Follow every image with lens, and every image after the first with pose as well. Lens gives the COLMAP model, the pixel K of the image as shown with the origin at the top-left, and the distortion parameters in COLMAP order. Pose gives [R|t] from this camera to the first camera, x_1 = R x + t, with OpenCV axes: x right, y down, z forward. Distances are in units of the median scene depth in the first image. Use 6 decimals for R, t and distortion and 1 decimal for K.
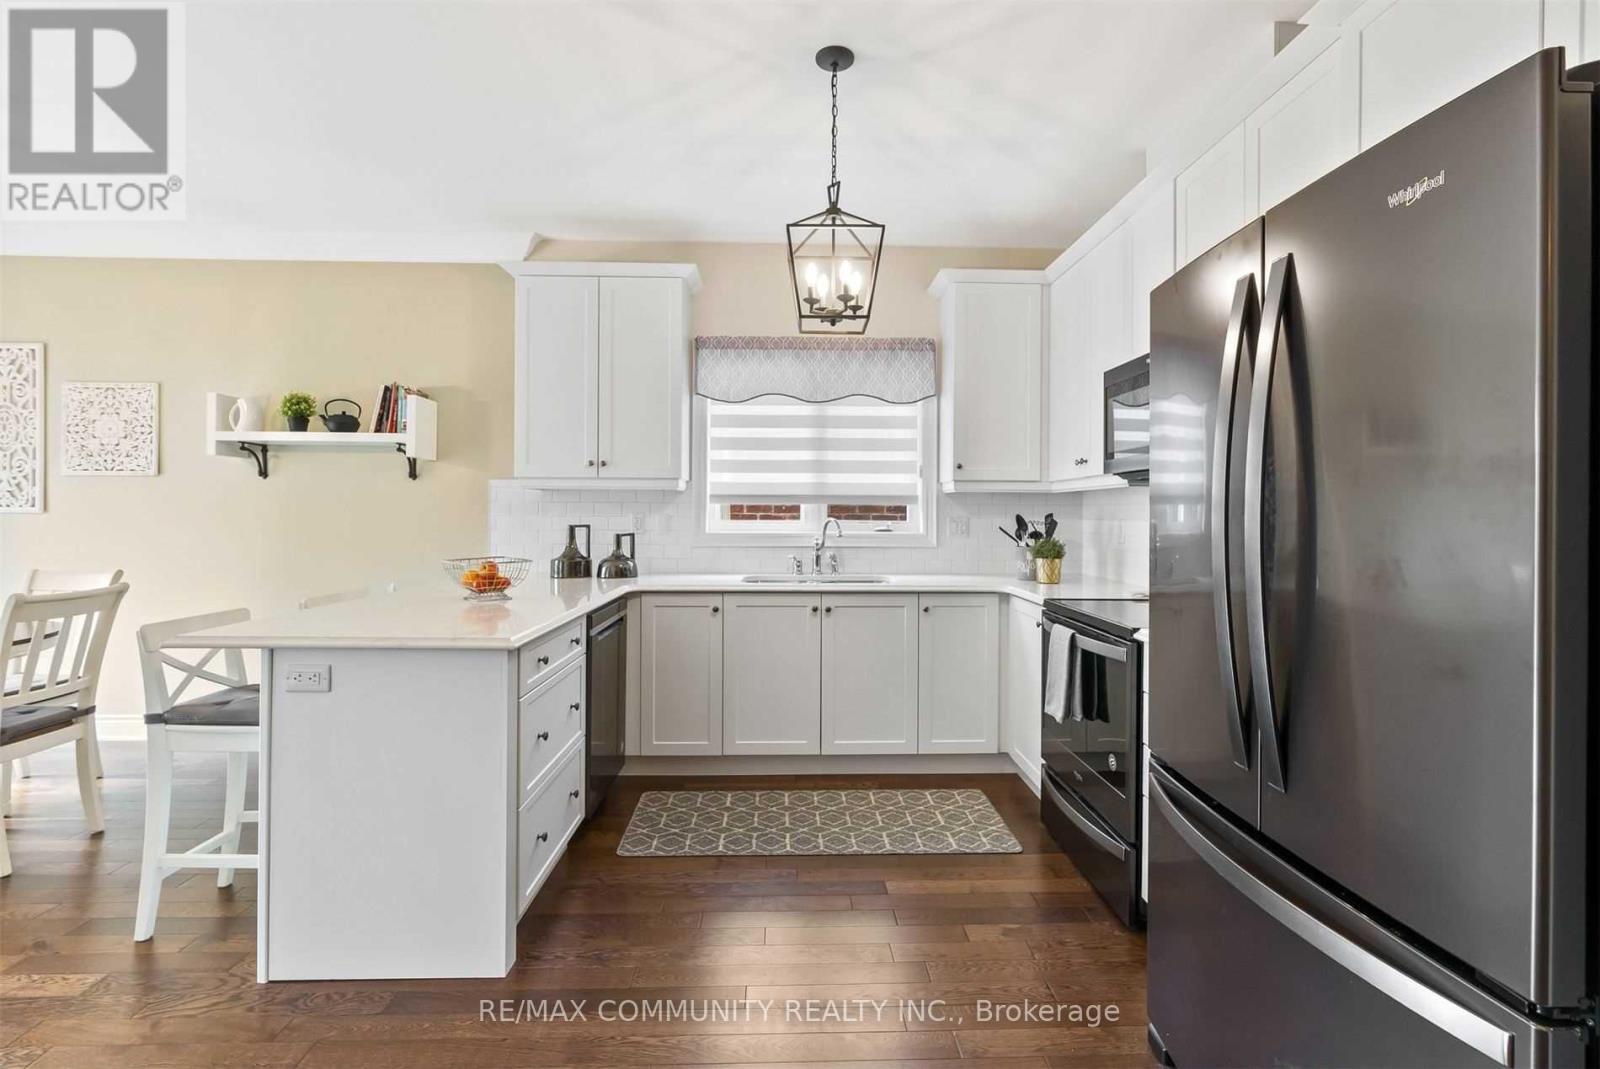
lens RADIAL K [[721.5, 0, 810.6], [0, 721.5, 511.9], [0, 0, 1]] dist [-0.002312, 0.000596]
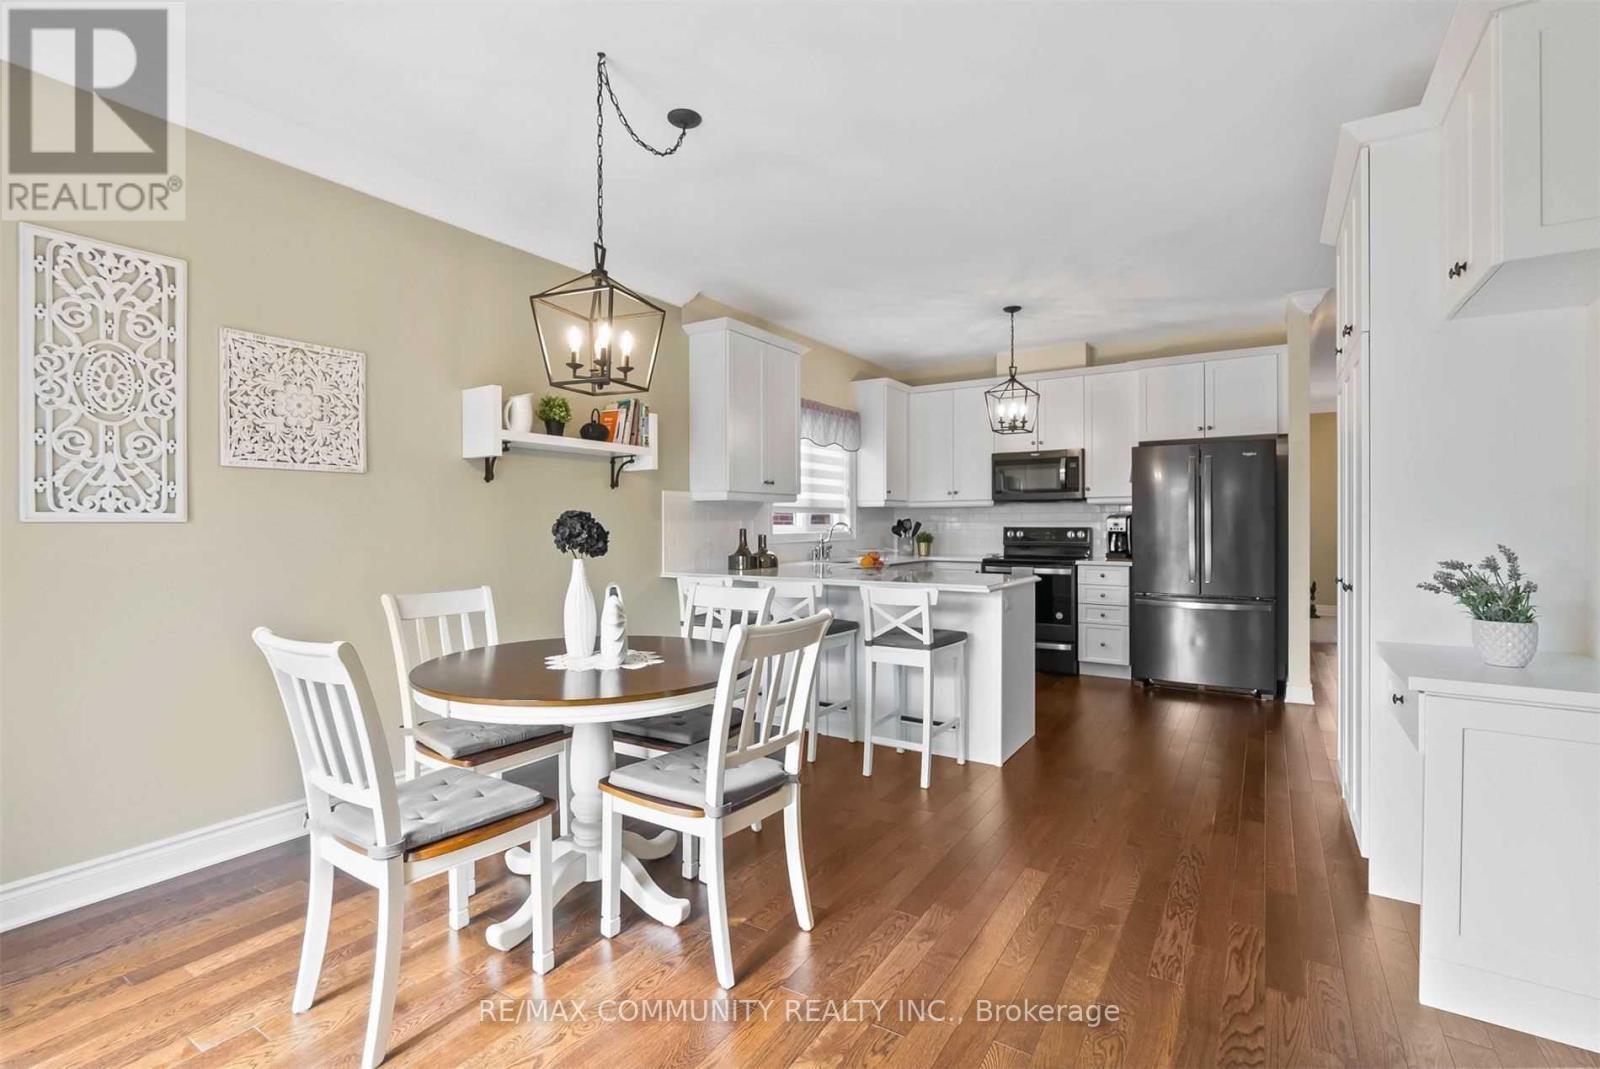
lens RADIAL K [[701.4, 0, 817.9], [0, 701.4, 520.6], [0, 0, 1]] dist [-0.002234, -0.000138]
pose [[0.569235, -0.004921, 0.822160, -1.310778], [0.004033, 0.999987, 0.003193, 0.000099], [-0.822165, 0.001498, 0.569247, 0.178912]]
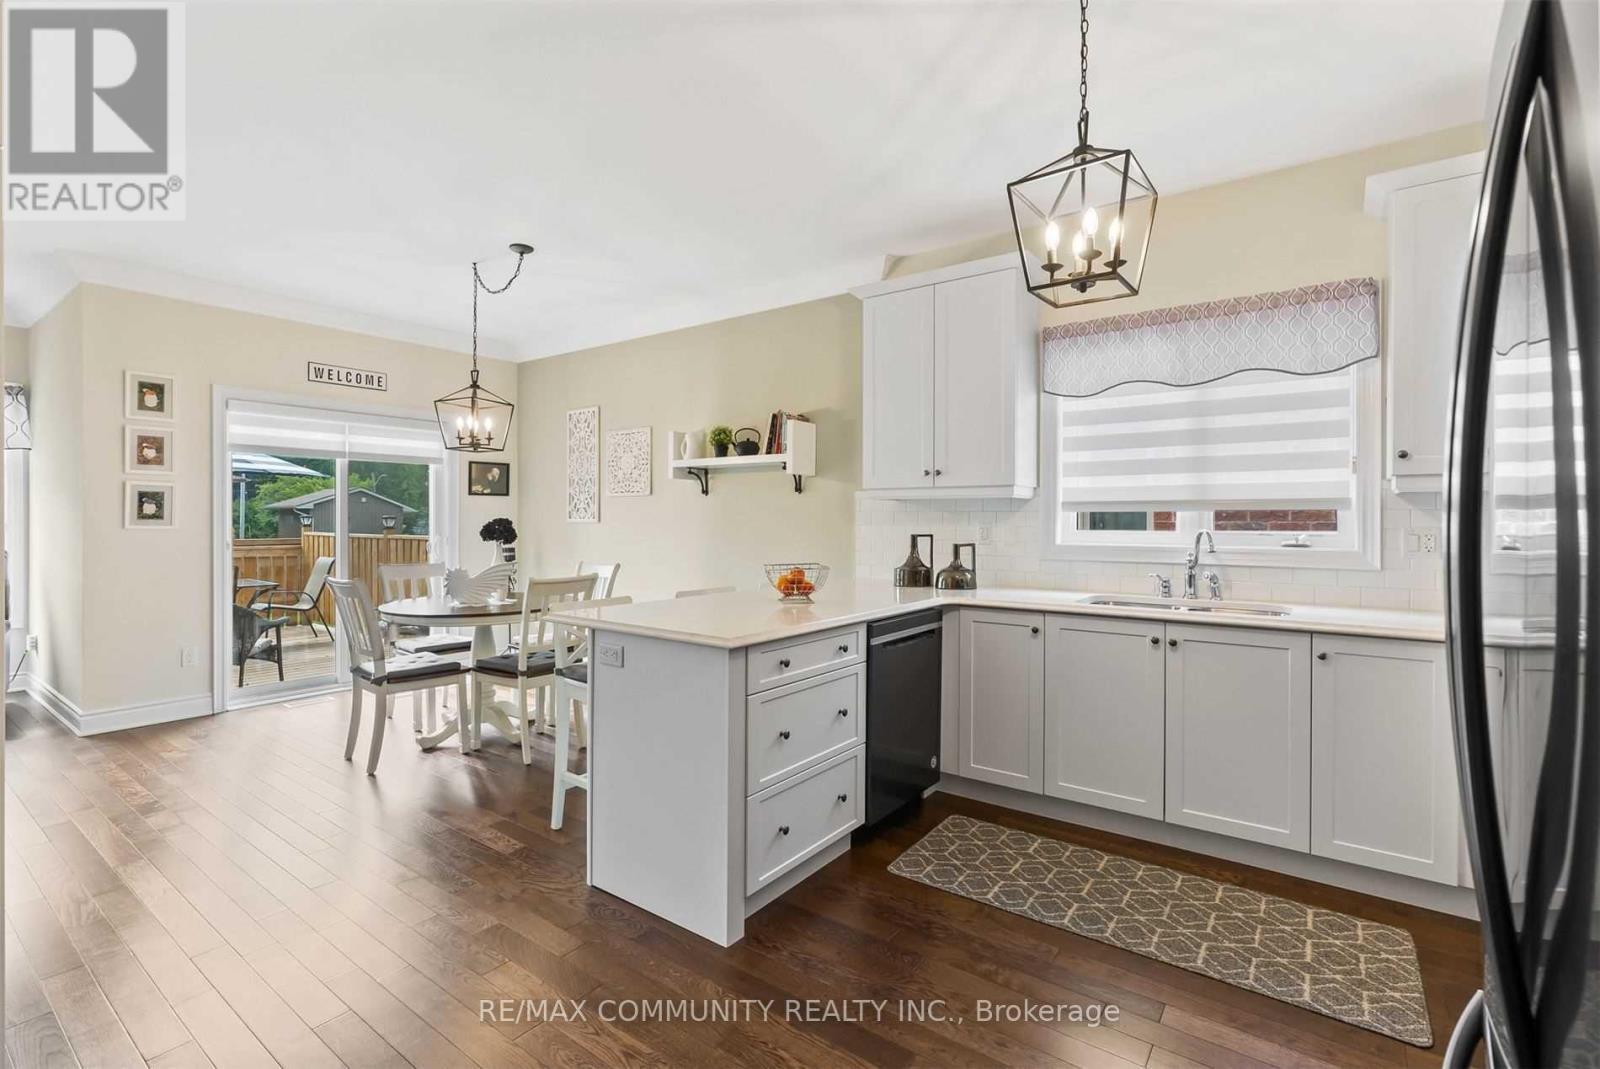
lens RADIAL K [[725.8, 0, 817.0], [0, 725.8, 519.9], [0, 0, 1]] dist [-0.013269, 0.008702]
pose [[0.792795, -0.002613, -0.609483, 0.185290], [0.002308, 0.999997, -0.001286, -0.001293], [0.609485, -0.000387, 0.792798, 0.111415]]
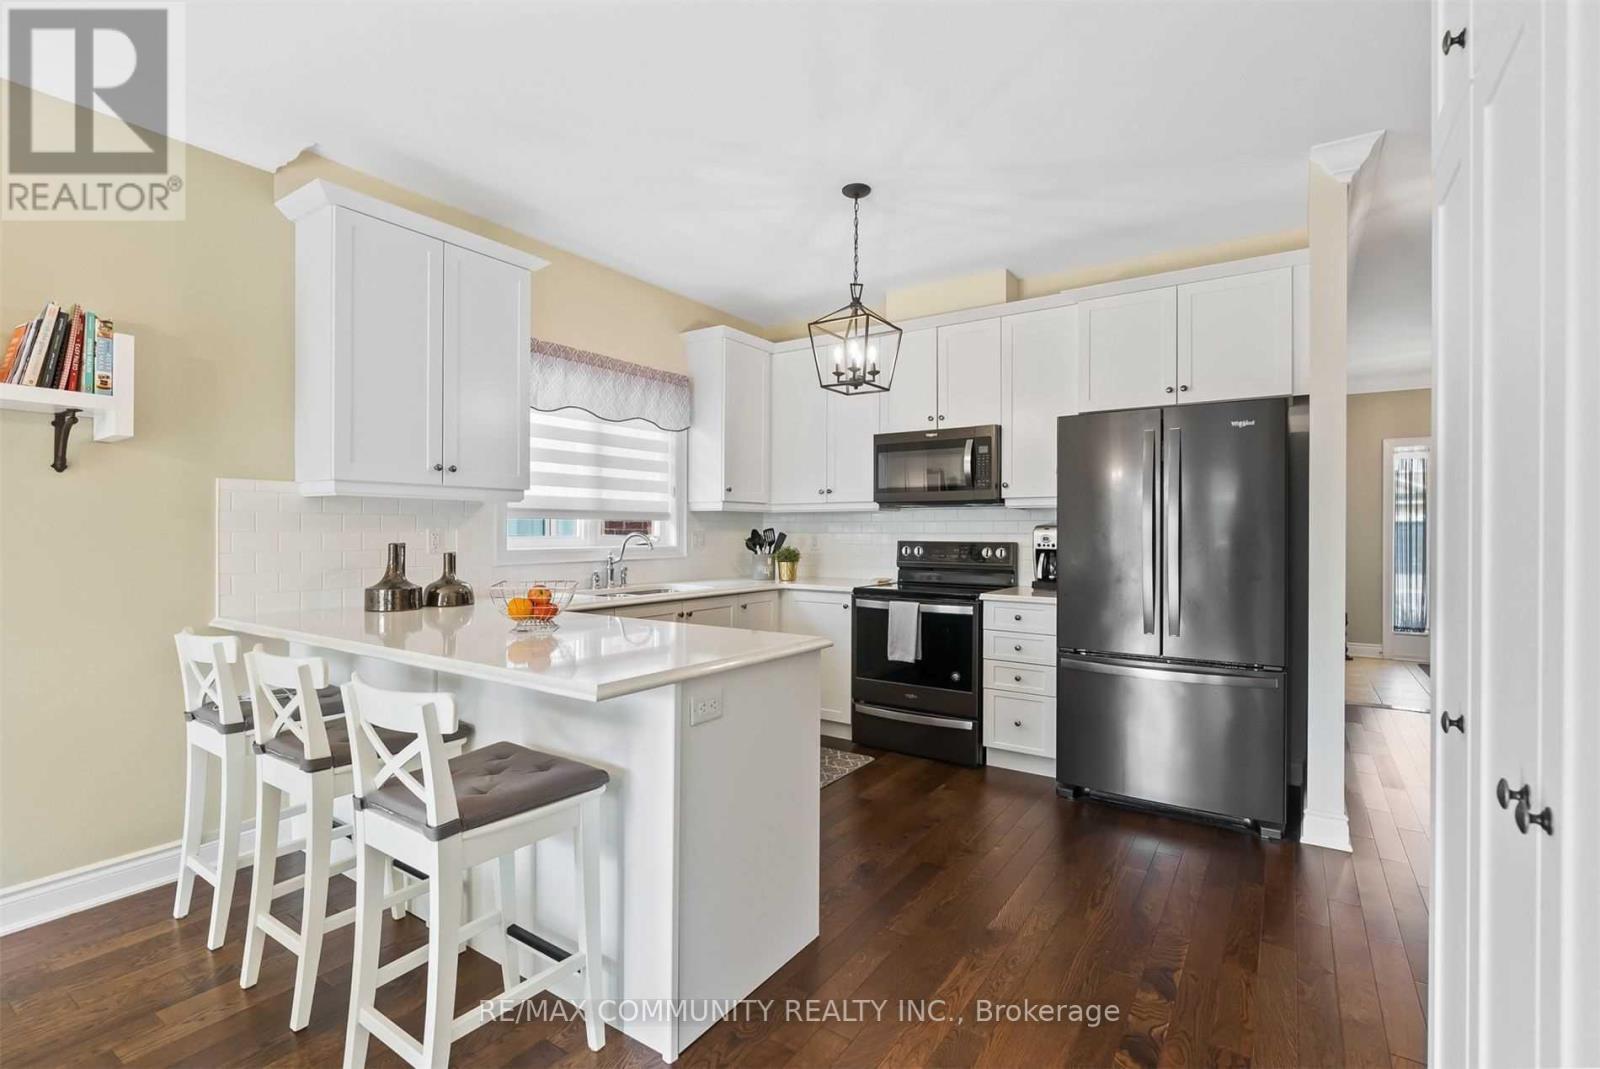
lens RADIAL K [[716.4, 0, 807.1], [0, 716.4, 528.1], [0, 0, 1]] dist [-0.004680, 0.000740]
pose [[0.591526, -0.000908, 0.806286, -0.704726], [-0.001655, 0.999996, 0.002340, -0.001155], [-0.806284, -0.002718, 0.591522, 0.180551]]
